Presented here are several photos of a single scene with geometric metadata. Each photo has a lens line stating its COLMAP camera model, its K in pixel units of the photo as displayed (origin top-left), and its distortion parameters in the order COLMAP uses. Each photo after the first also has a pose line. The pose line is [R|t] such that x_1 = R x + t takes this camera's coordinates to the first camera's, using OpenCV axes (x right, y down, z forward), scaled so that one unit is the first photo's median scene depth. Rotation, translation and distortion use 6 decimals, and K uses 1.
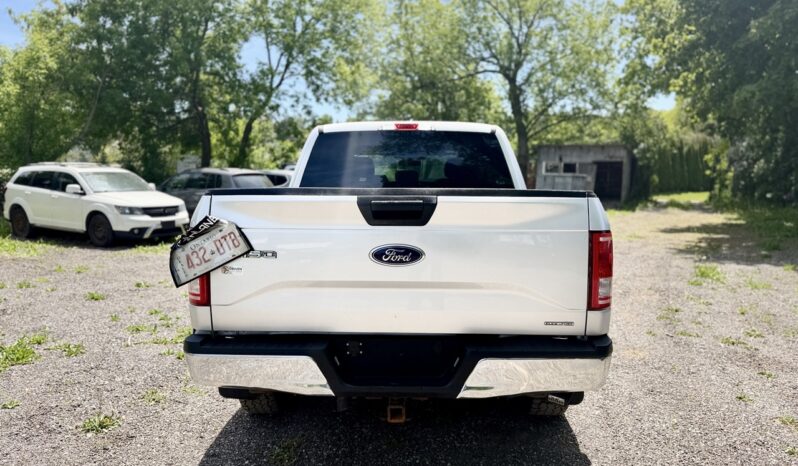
lens RADIAL K [[549.8, 0, 403.2], [0, 549.8, 236.1], [0, 0, 1]] dist [0.017497, -0.027650]
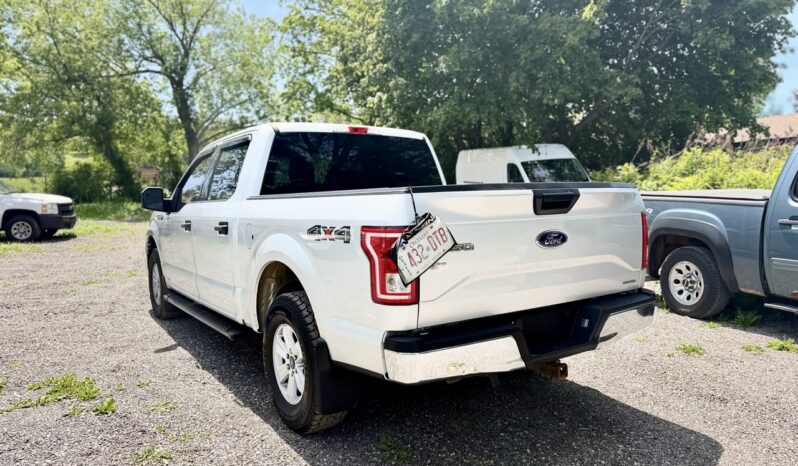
lens RADIAL K [[549.8, 0, 398.6], [0, 549.8, 229.2], [0, 0, 1]] dist [0.017497, -0.027650]
pose [[0.811736, -0.056036, 0.581330, -0.190275], [0.071949, 0.997399, -0.004324, -0.001045], [-0.579576, 0.045336, 0.813656, 0.042756]]
